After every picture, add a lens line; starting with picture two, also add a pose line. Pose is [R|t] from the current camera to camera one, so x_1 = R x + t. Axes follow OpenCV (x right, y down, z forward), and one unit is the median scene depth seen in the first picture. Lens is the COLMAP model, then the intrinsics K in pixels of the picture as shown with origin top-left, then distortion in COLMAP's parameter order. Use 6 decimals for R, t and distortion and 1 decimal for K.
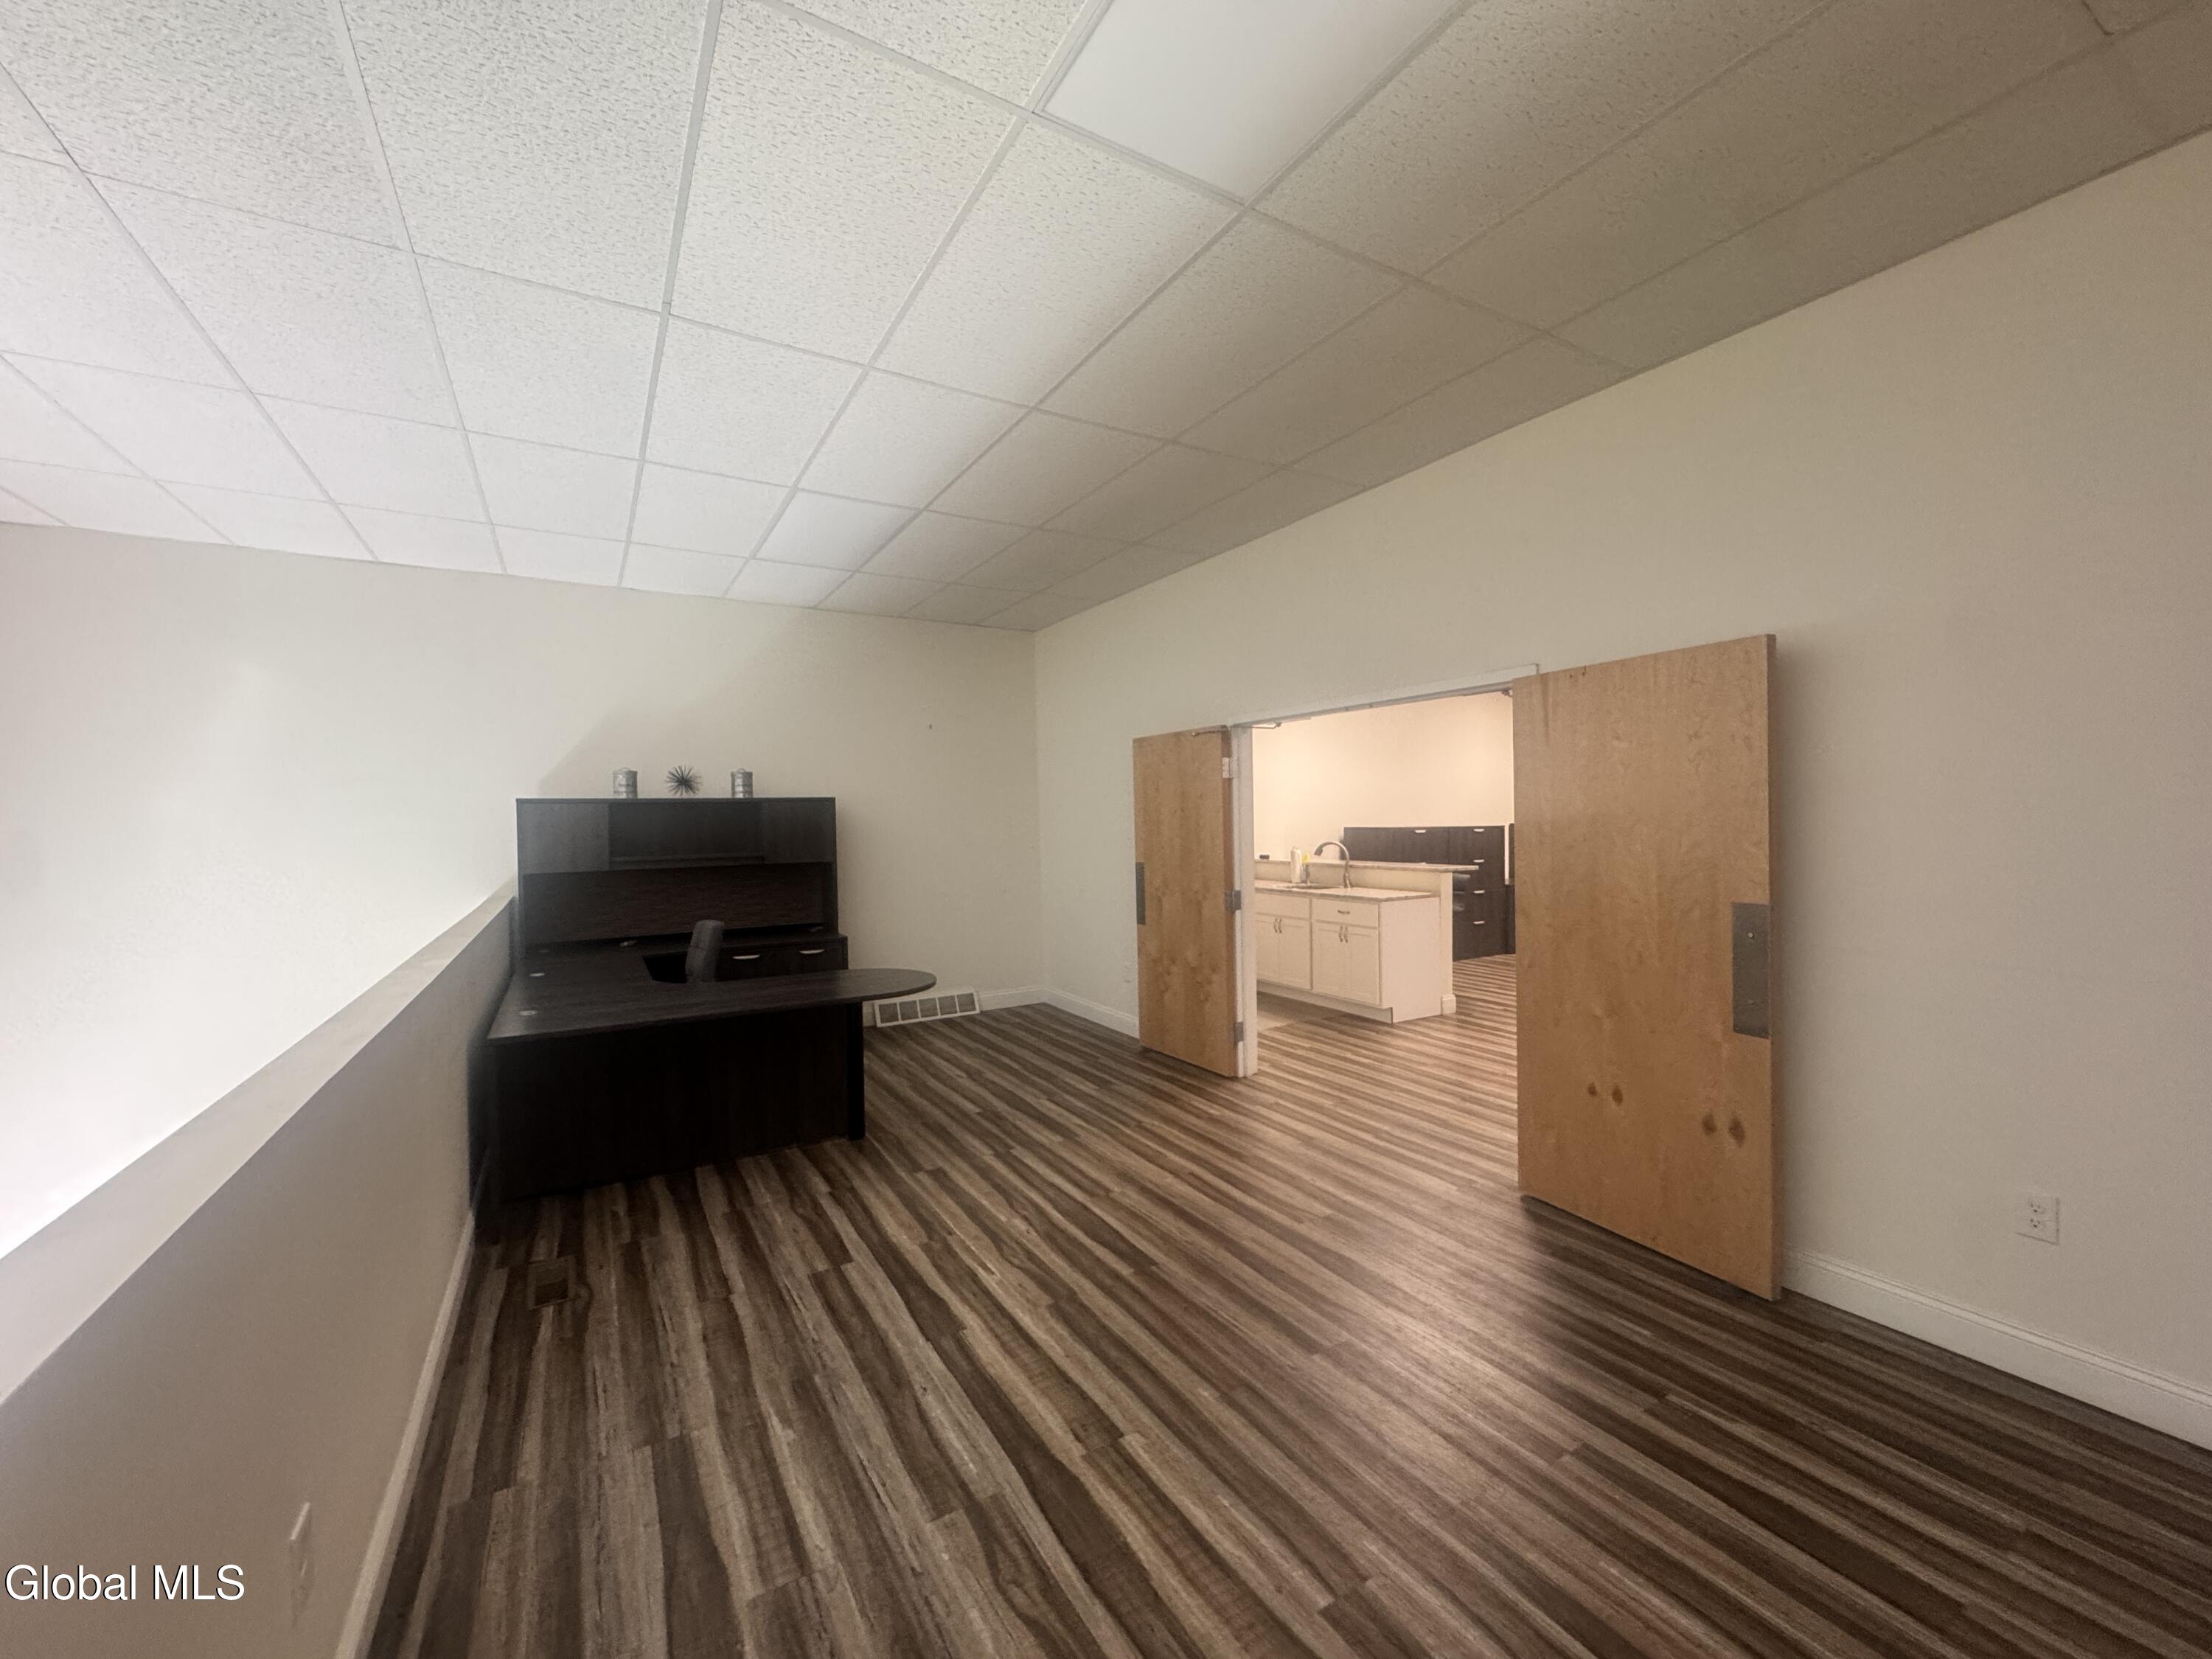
lens RADIAL K [[884.6, 0, 1106.0], [0, 884.6, 829.5], [0, 0, 1]] dist [-0.000878, 0.000185]
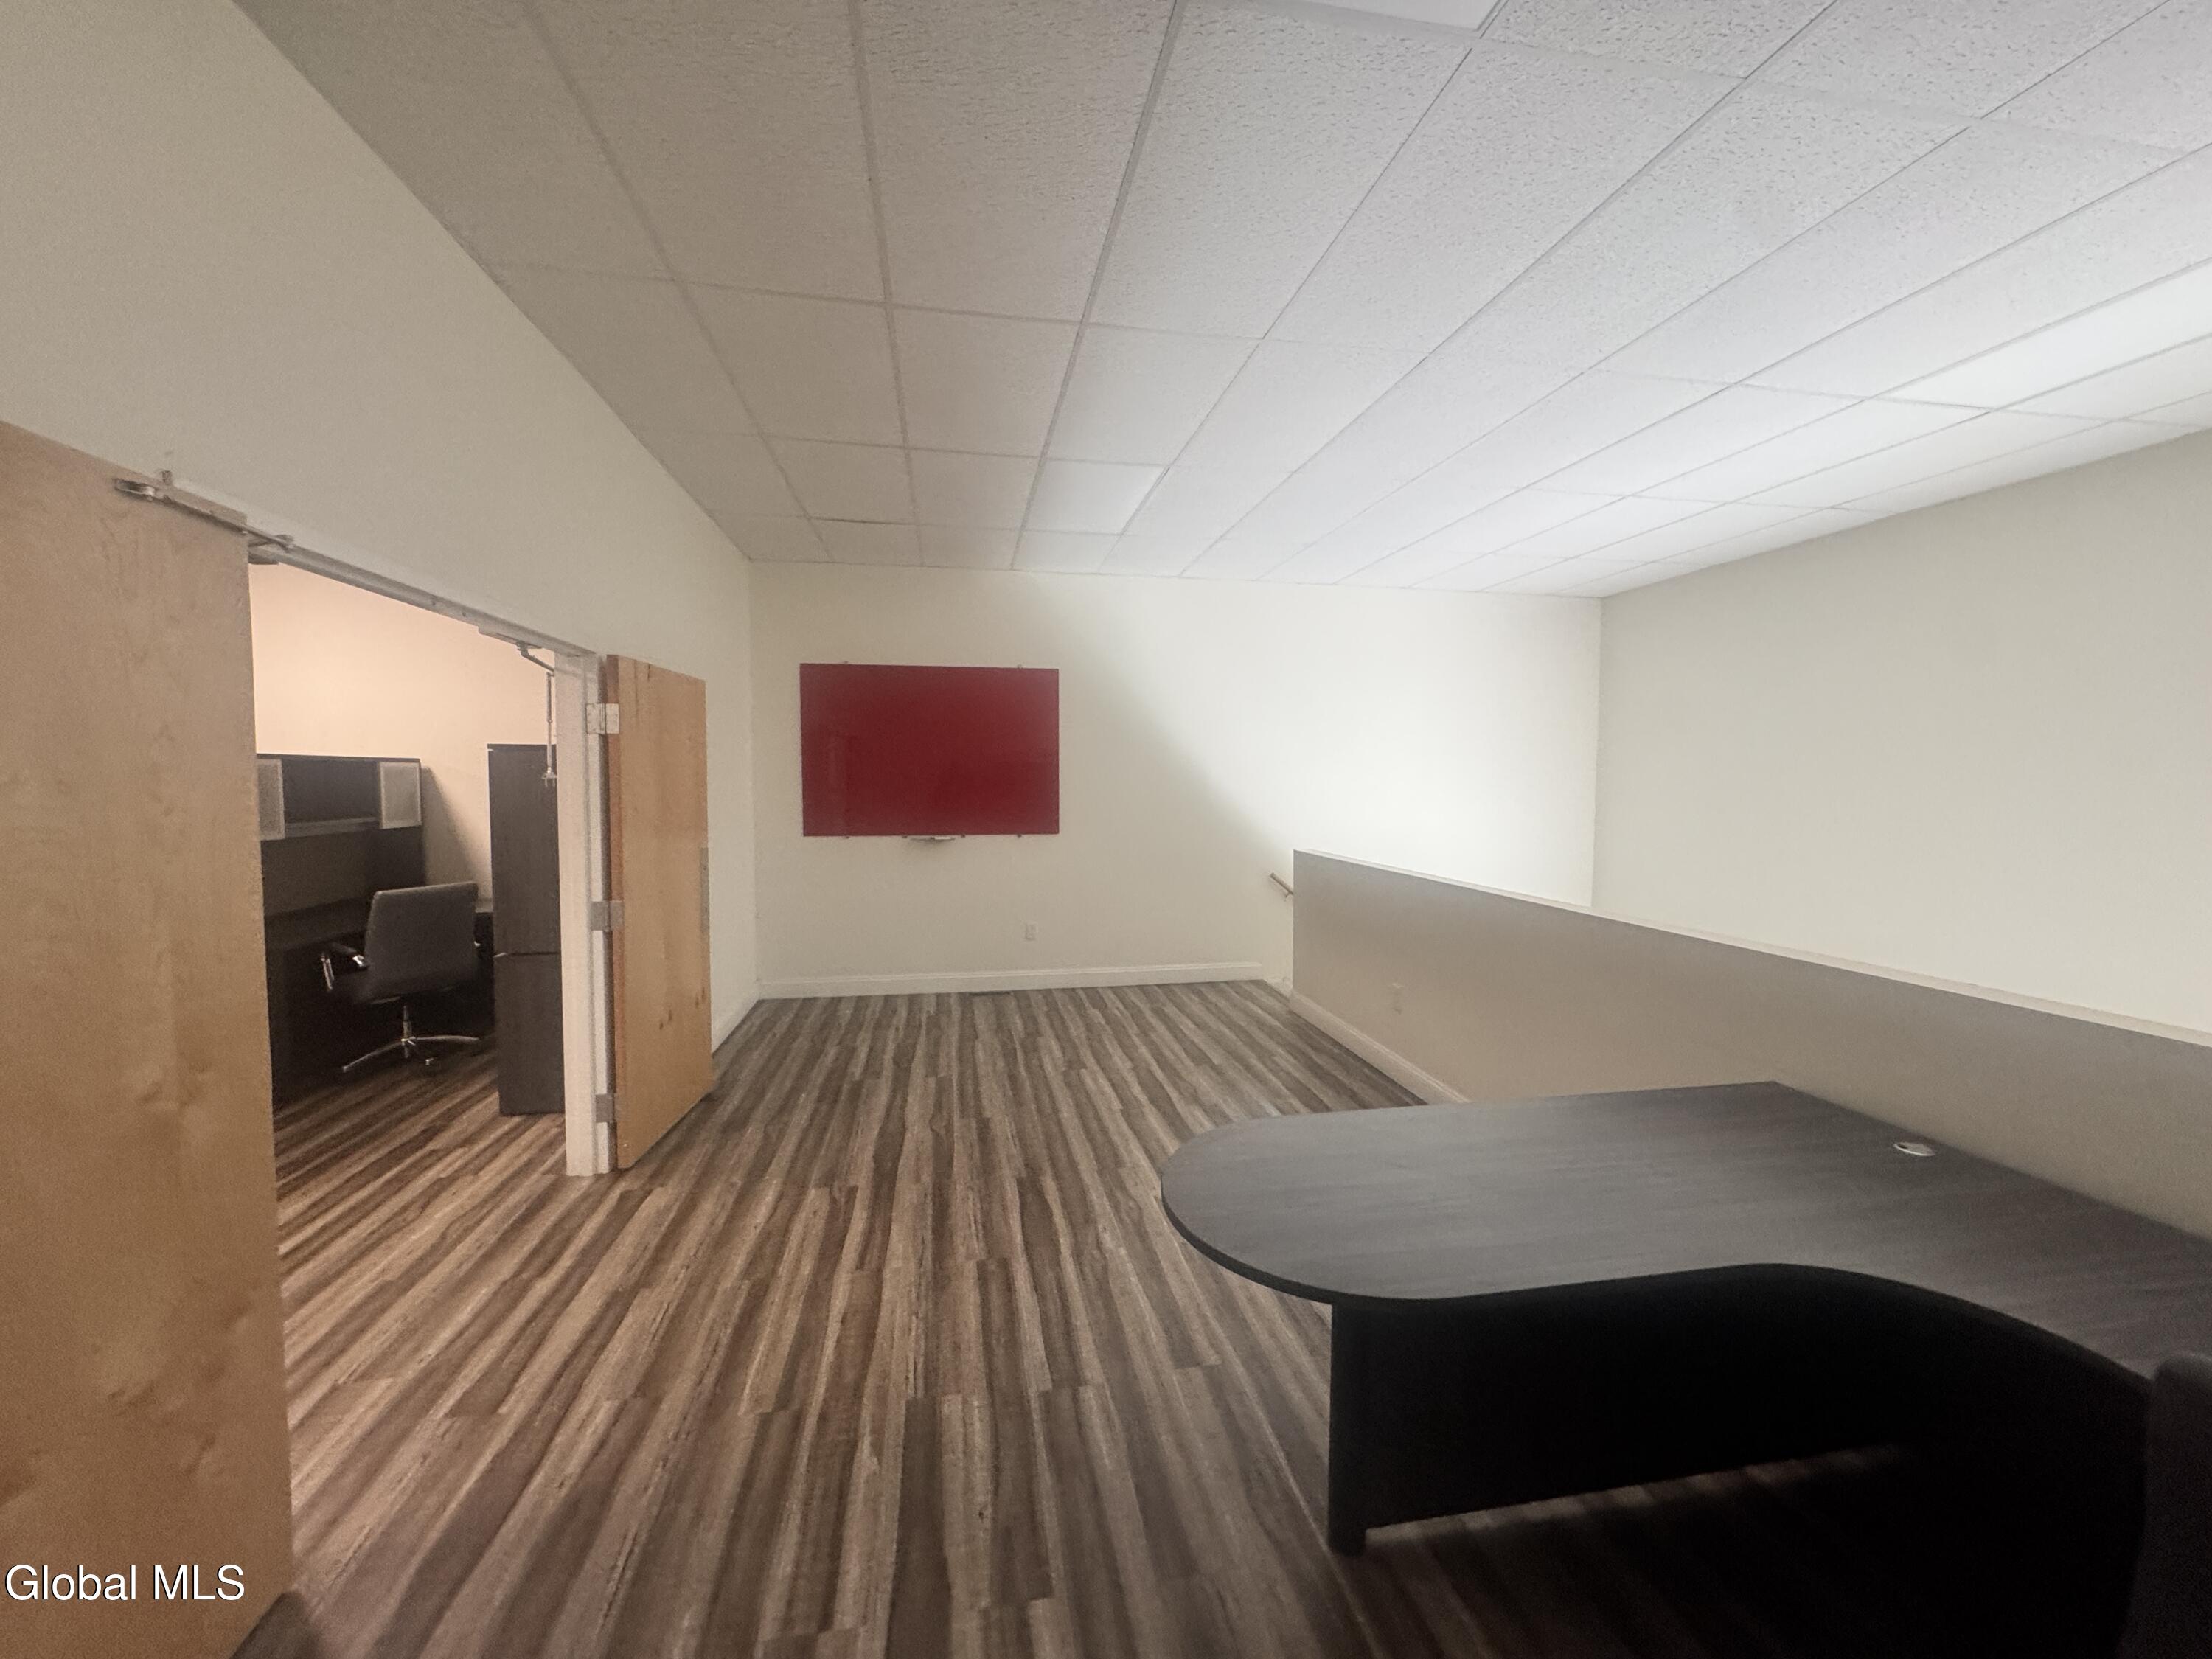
lens RADIAL K [[883.0, 0, 1102.7], [0, 883.0, 826.7], [0, 0, 1]] dist [-0.000193, 0.000413]
pose [[-0.935638, -0.007599, 0.352880, -0.370102], [0.013323, 0.998295, 0.056824, -0.027512], [-0.352710, 0.057869, -0.933941, 1.651489]]
